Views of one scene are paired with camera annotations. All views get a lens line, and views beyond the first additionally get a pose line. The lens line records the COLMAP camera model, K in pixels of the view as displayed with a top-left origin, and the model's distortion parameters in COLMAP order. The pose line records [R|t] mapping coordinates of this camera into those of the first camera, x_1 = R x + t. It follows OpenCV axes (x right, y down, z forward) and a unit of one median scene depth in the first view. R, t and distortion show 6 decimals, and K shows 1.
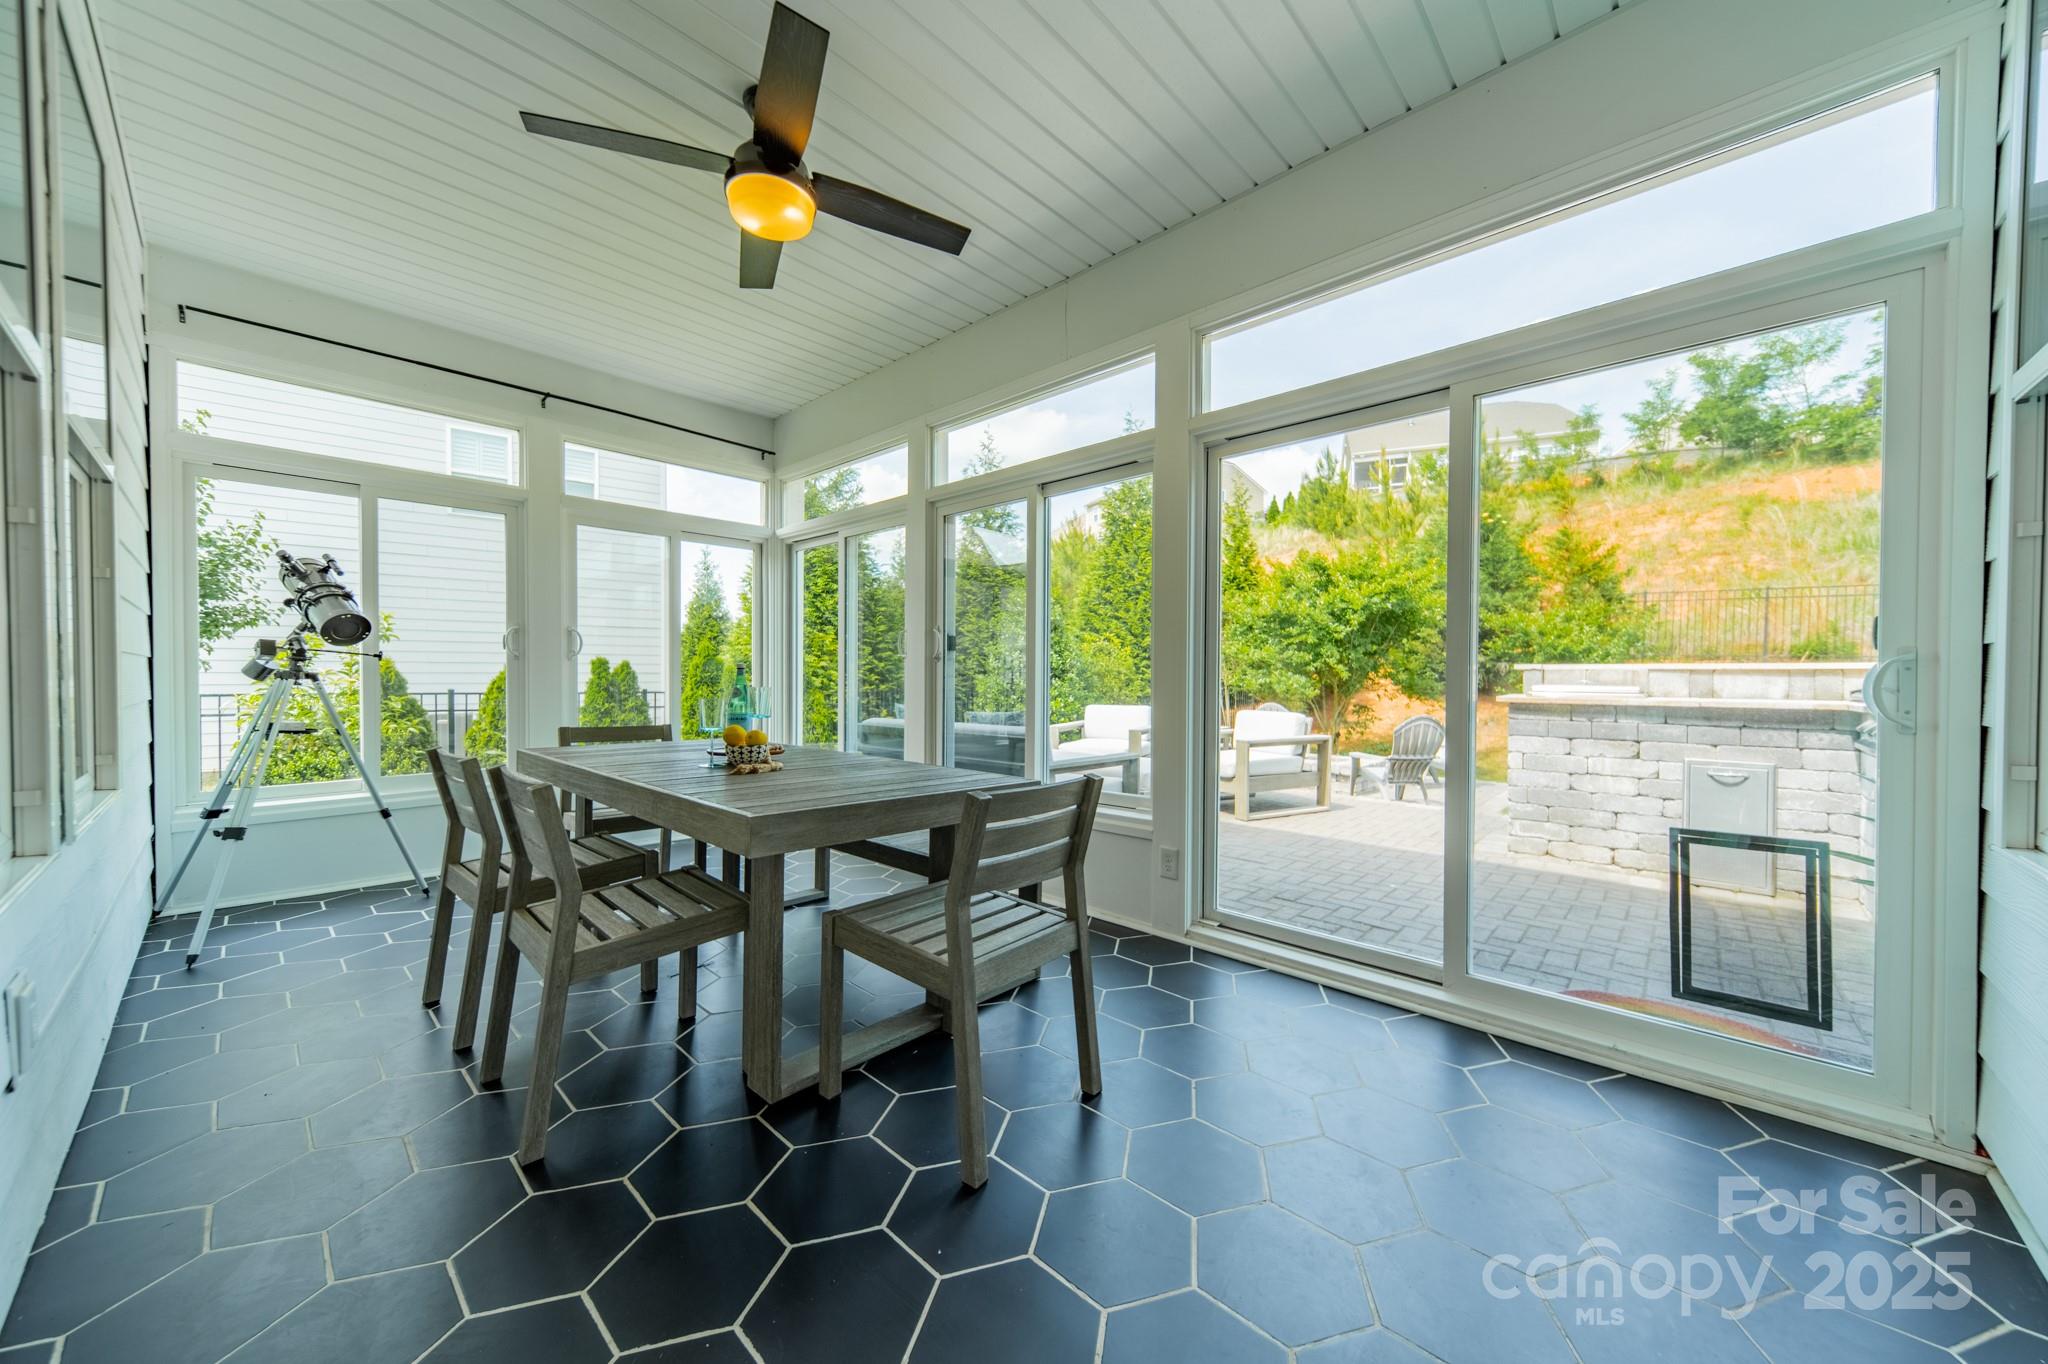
lens RADIAL K [[731.3, 0, 1024.0], [0, 731.3, 682.0], [0, 0, 1]] dist [0.000325, 0.000022]
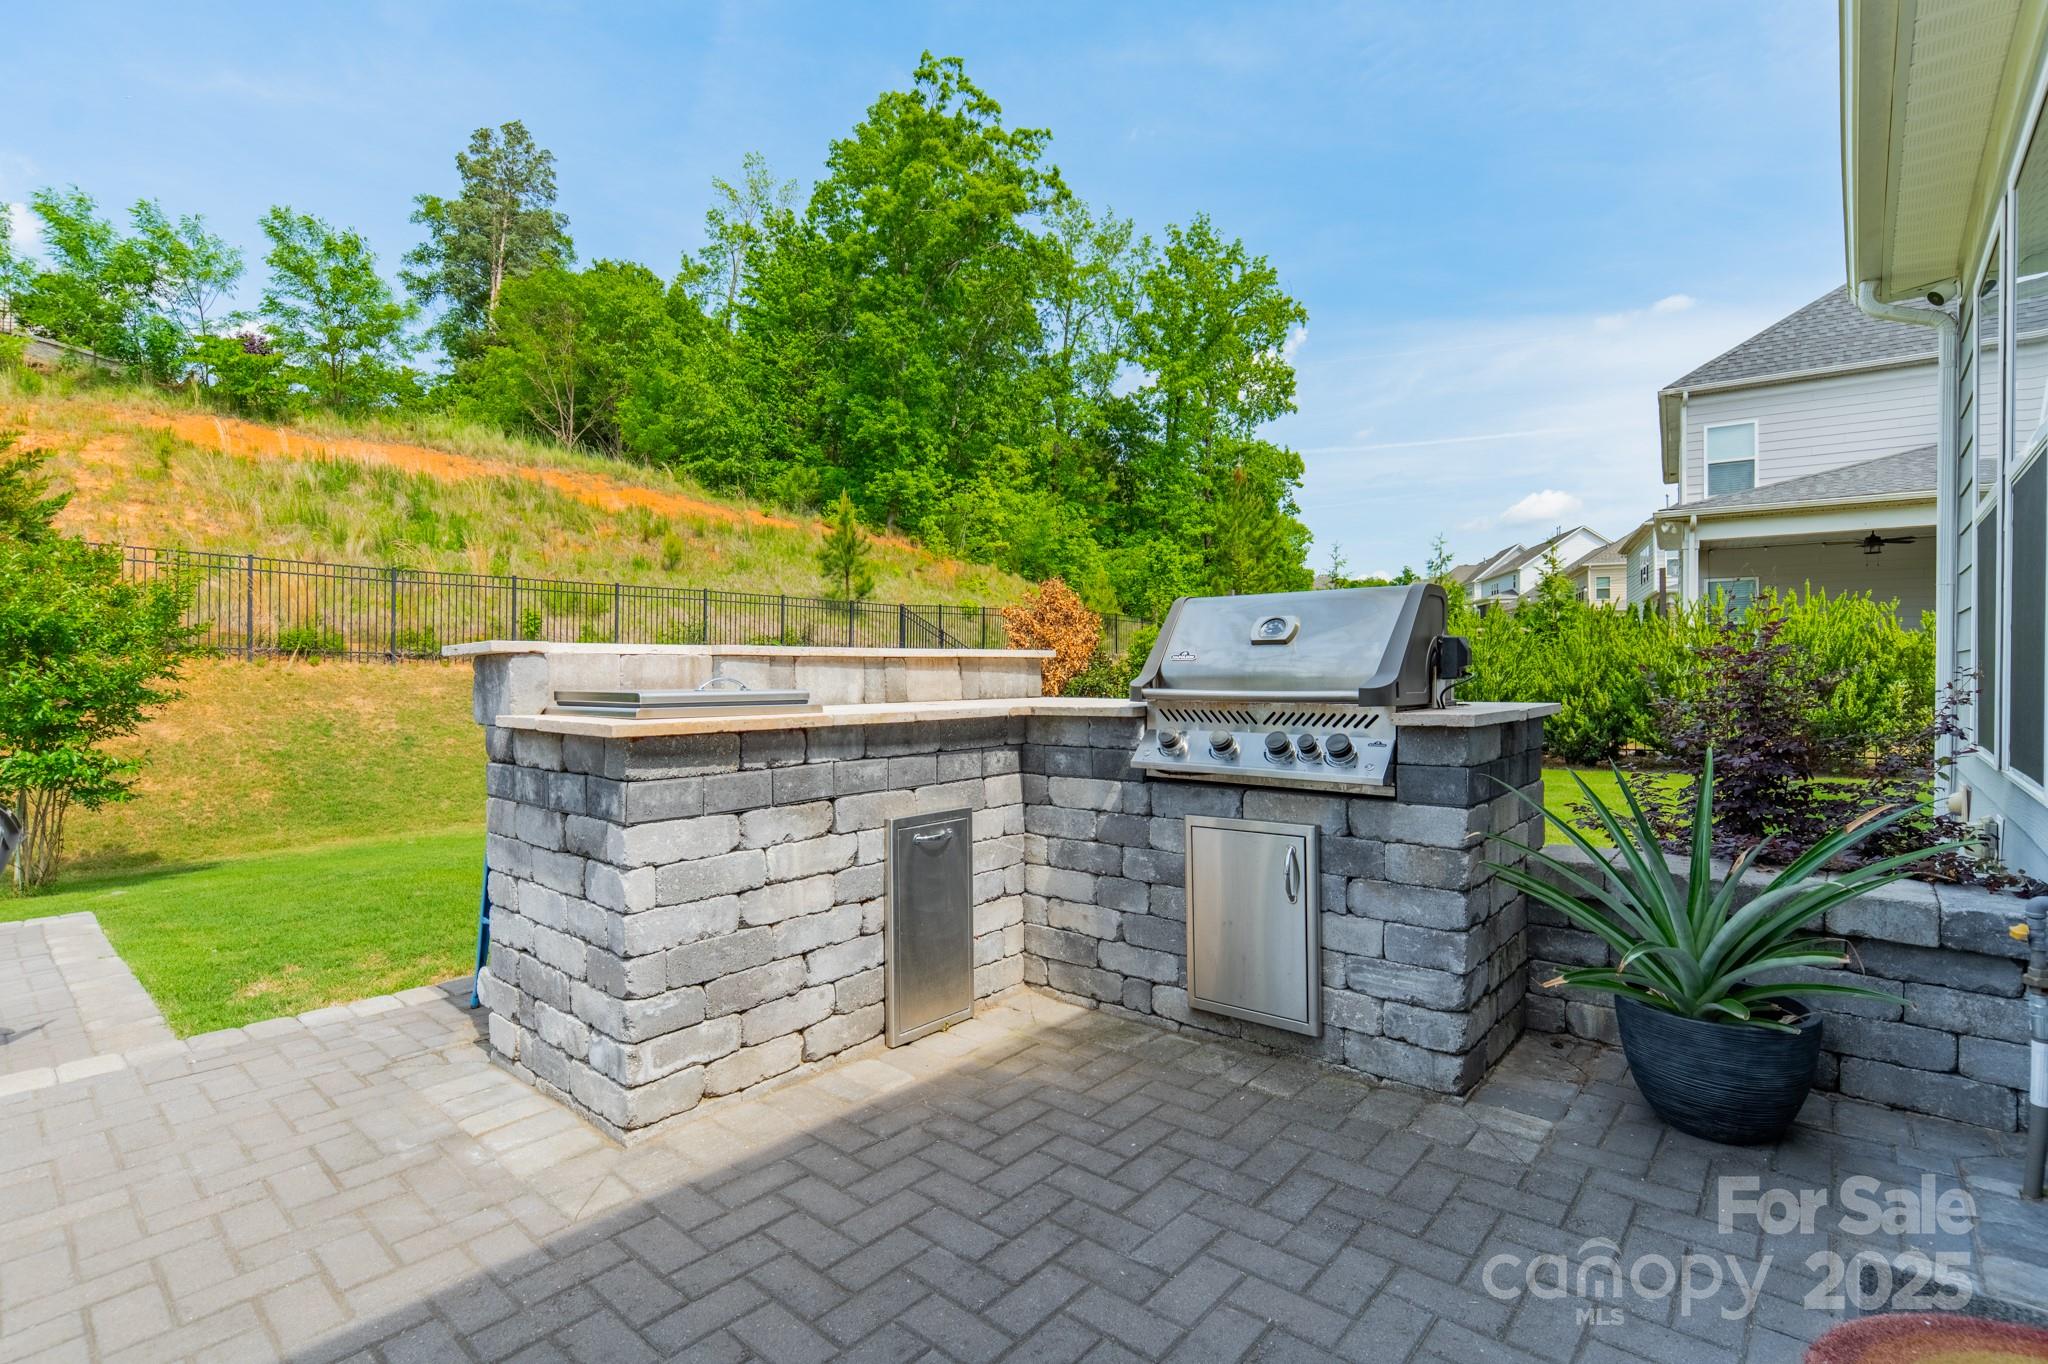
lens RADIAL K [[954.3, 0, 1027.6], [0, 954.3, 685.0], [0, 0, 1]] dist [-0.039454, 0.014616]
pose [[-0.032711, -0.015089, 0.999351, 0.054372], [0.017141, 0.999731, 0.015656, -0.001008], [-0.999318, 0.017642, -0.032443, 0.252524]]
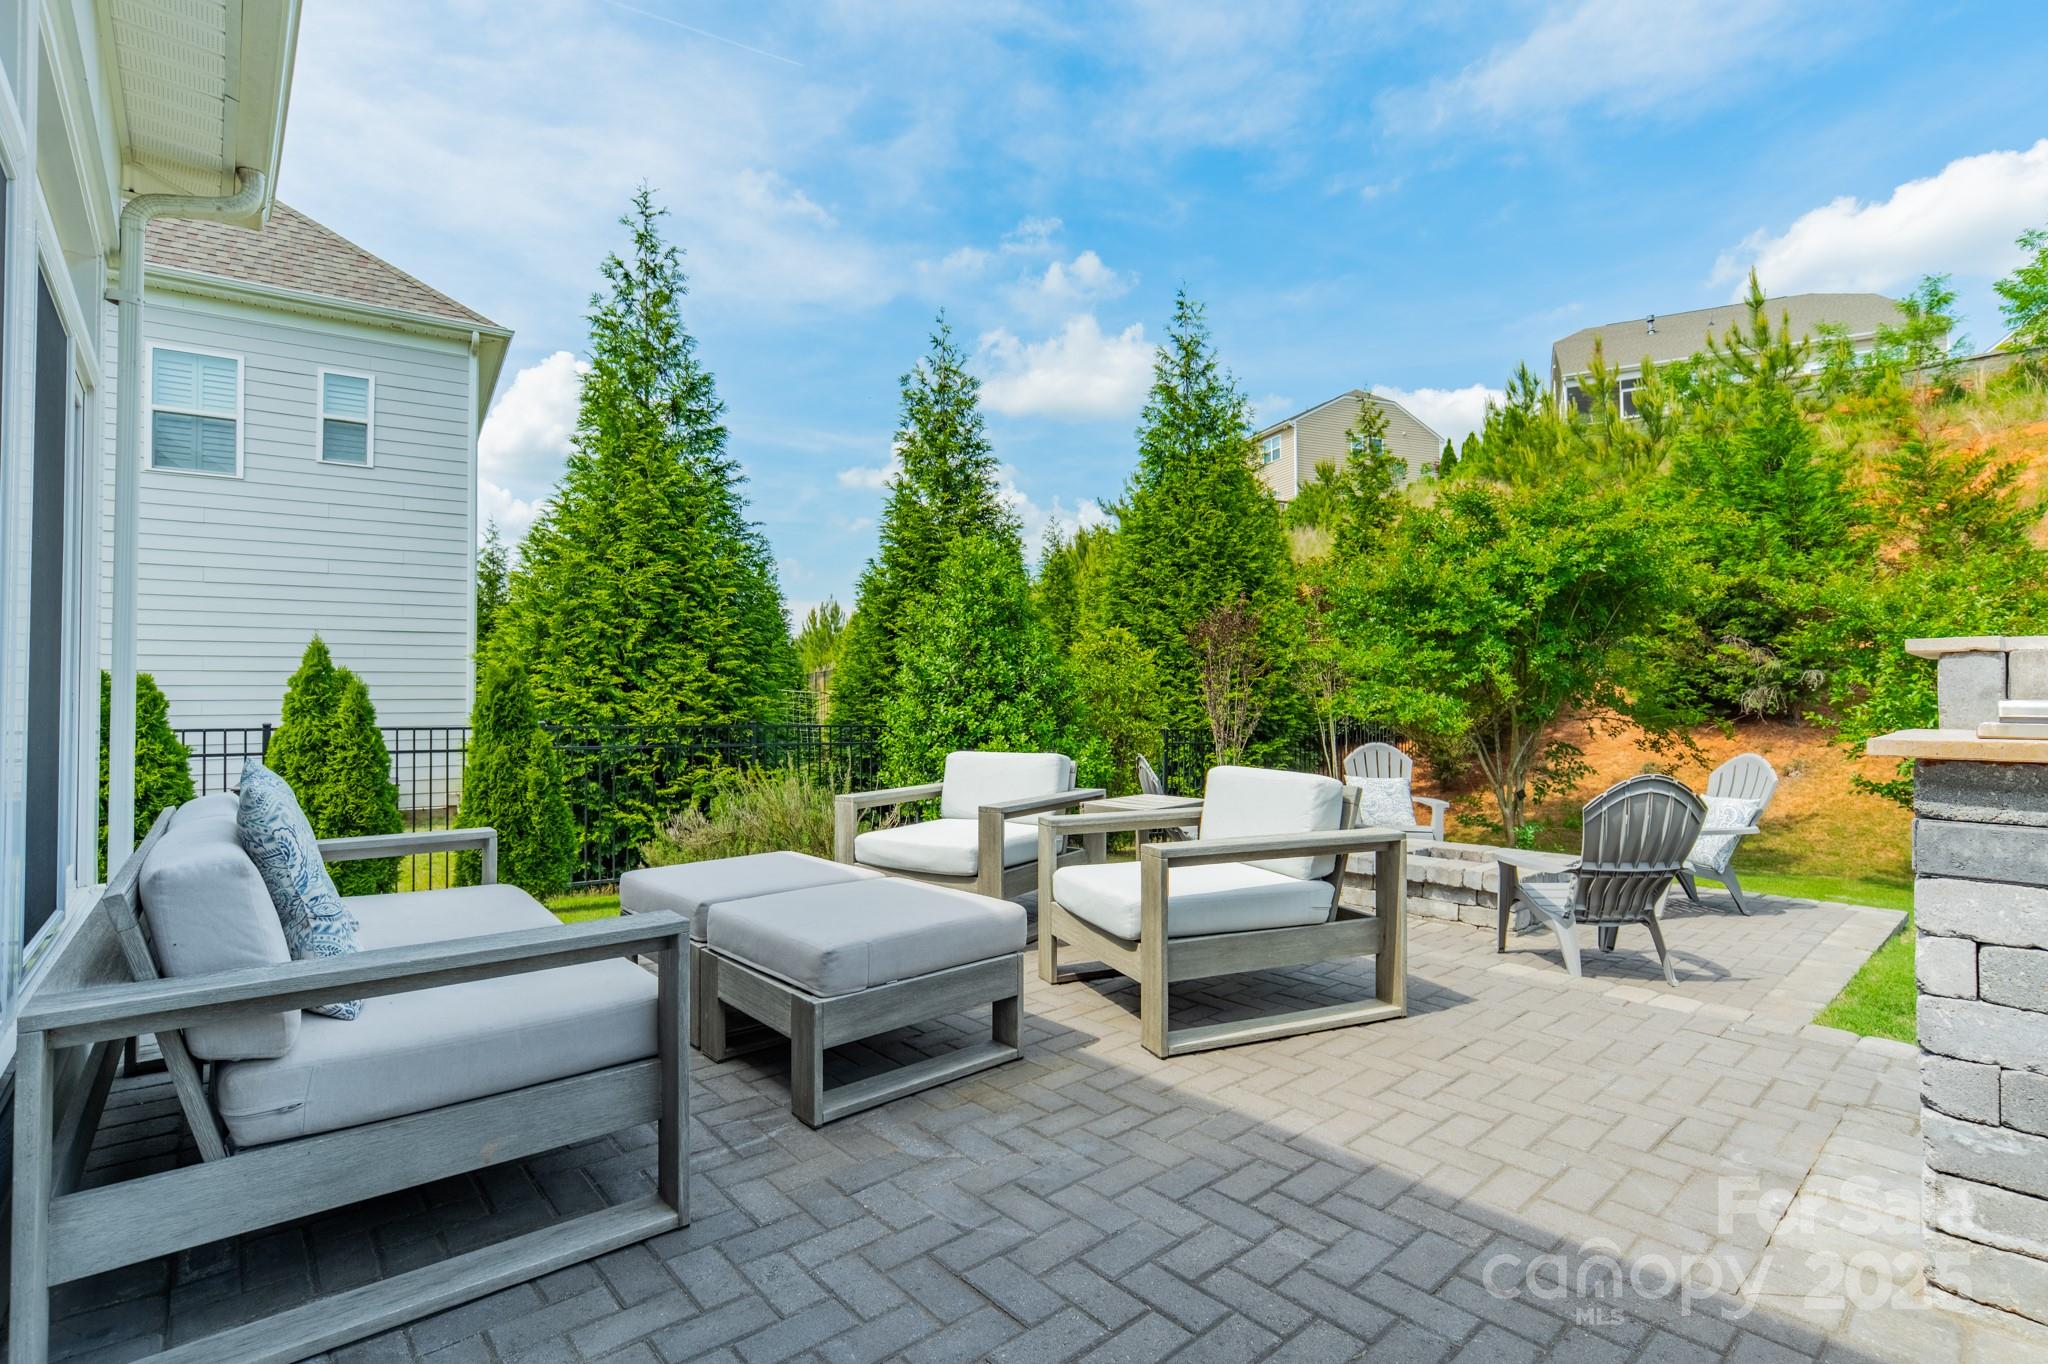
lens RADIAL K [[954.3, 0, 1027.6], [0, 954.3, 685.0], [0, 0, 1]] dist [-0.039454, 0.014616]
pose [[0.993845, -0.009357, -0.110380, 0.112079], [0.006380, 0.999607, -0.027289, 0.002006], [0.110592, 0.026417, 0.993515, 0.186843]]
